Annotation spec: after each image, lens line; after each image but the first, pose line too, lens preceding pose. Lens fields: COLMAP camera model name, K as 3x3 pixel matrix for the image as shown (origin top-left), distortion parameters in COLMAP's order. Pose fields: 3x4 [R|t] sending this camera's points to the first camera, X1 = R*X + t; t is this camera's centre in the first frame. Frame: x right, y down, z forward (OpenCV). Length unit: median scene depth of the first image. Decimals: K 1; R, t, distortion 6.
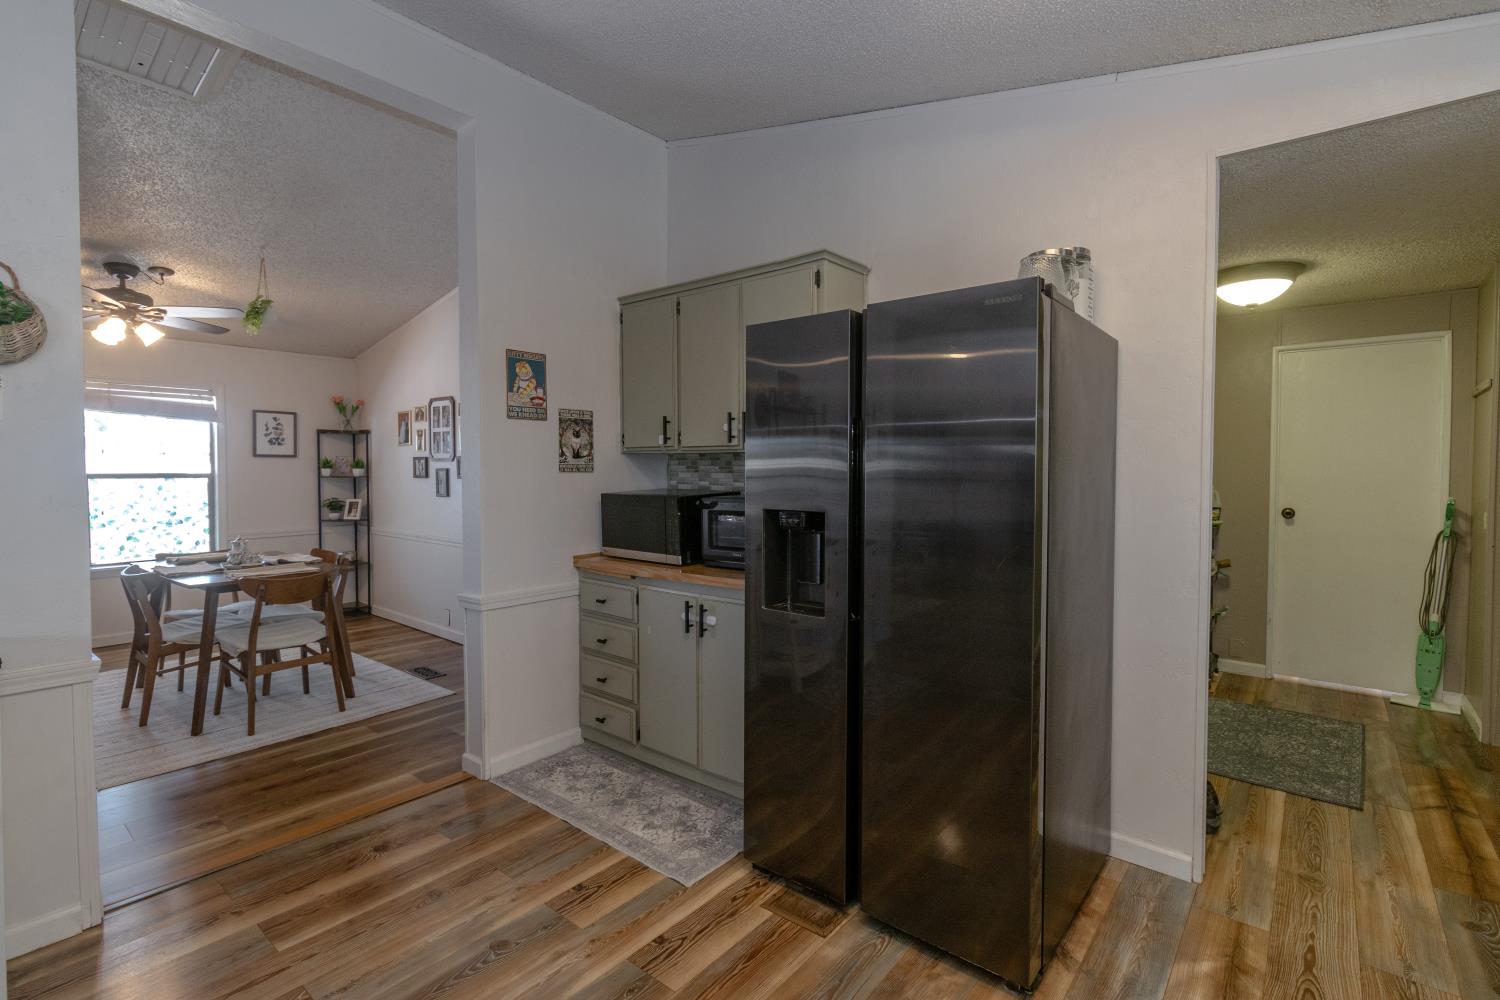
lens RADIAL K [[702.2, 0, 752.7], [0, 702.2, 486.5], [0, 0, 1]] dist [0.018793, -0.000072]
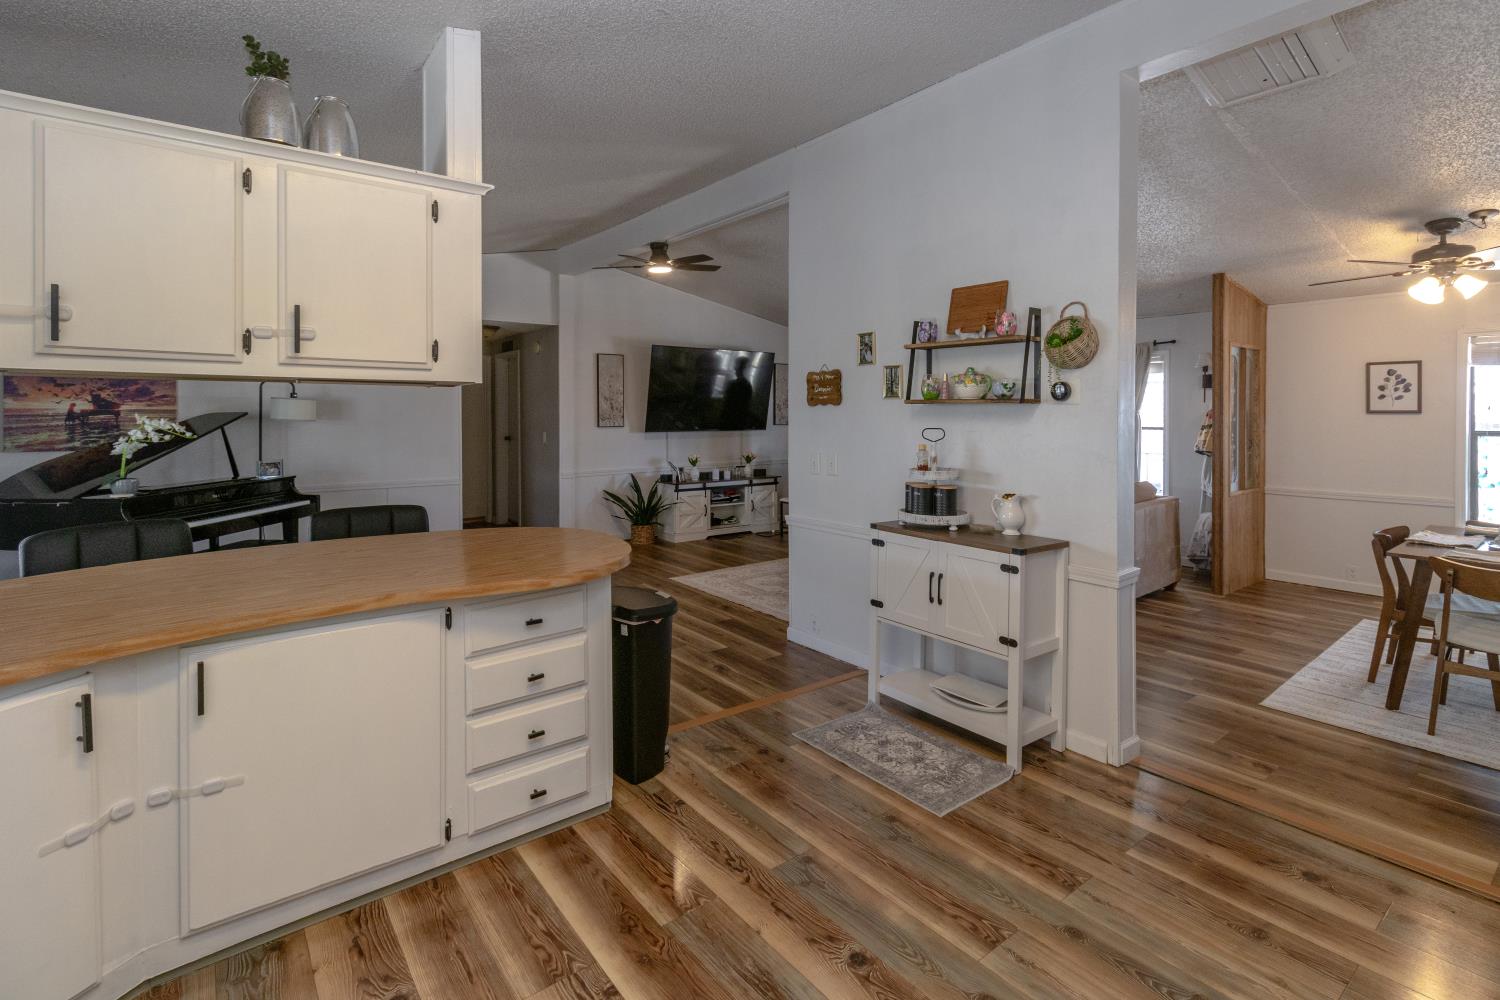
lens RADIAL K [[722.8, 0, 765.8], [0, 722.8, 419.2], [0, 0, 1]] dist [0.002847, 0.000465]
pose [[-0.199881, 0.011210, -0.979756, 0.342685], [-0.027410, 0.999479, 0.017028, -0.035848], [0.979437, 0.030259, -0.199469, 0.358324]]
